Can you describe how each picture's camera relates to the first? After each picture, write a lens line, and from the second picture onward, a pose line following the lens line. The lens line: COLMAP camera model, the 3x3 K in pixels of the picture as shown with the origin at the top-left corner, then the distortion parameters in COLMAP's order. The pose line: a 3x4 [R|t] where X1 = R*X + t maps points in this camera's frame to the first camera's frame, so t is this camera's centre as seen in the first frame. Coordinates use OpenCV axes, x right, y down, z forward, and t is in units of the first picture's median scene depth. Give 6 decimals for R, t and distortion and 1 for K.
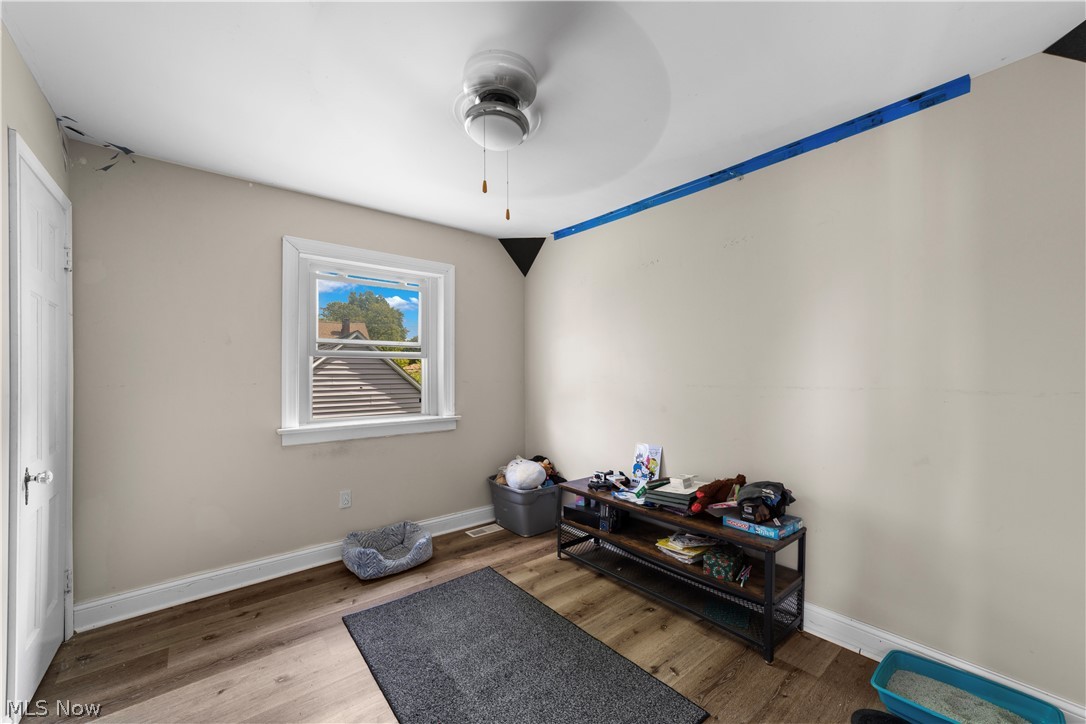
lens RADIAL K [[420.5, 0, 539.1], [0, 420.5, 368.9], [0, 0, 1]] dist [-0.002573, 0.000207]
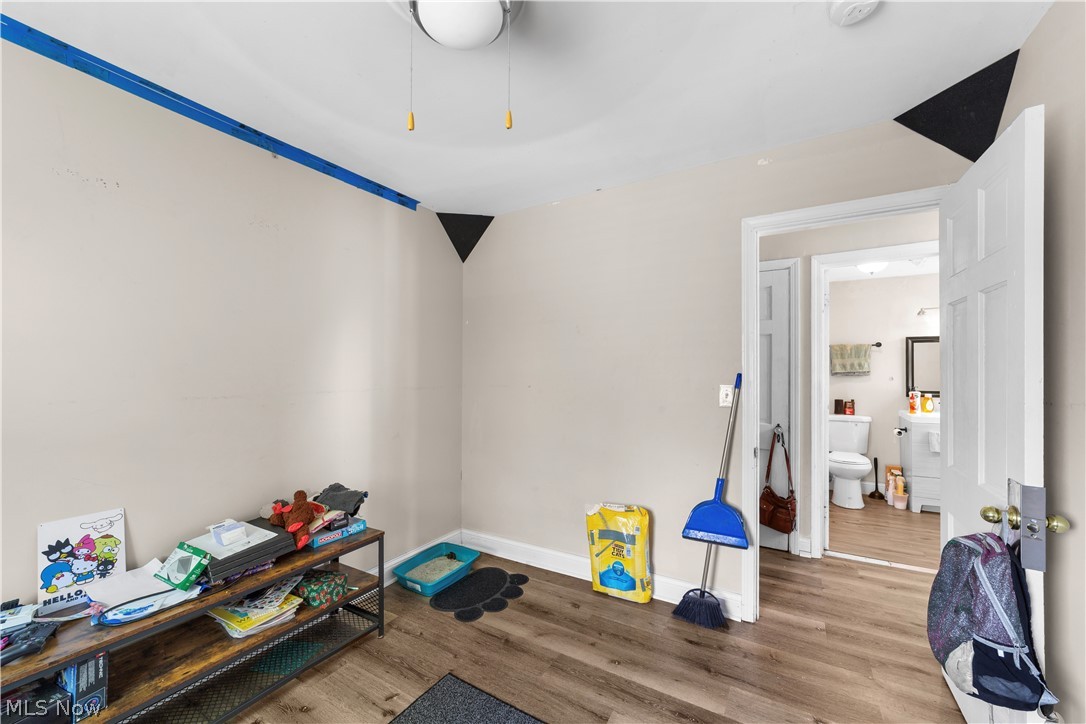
lens RADIAL K [[420.5, 0, 540.9], [0, 420.5, 369.0], [0, 0, 1]] dist [-0.002573, 0.000207]
pose [[-0.317456, 0.013767, 0.948173, -0.576863], [-0.003356, 0.999872, -0.015642, 0.000880], [-0.948267, -0.008147, -0.317369, 0.834384]]
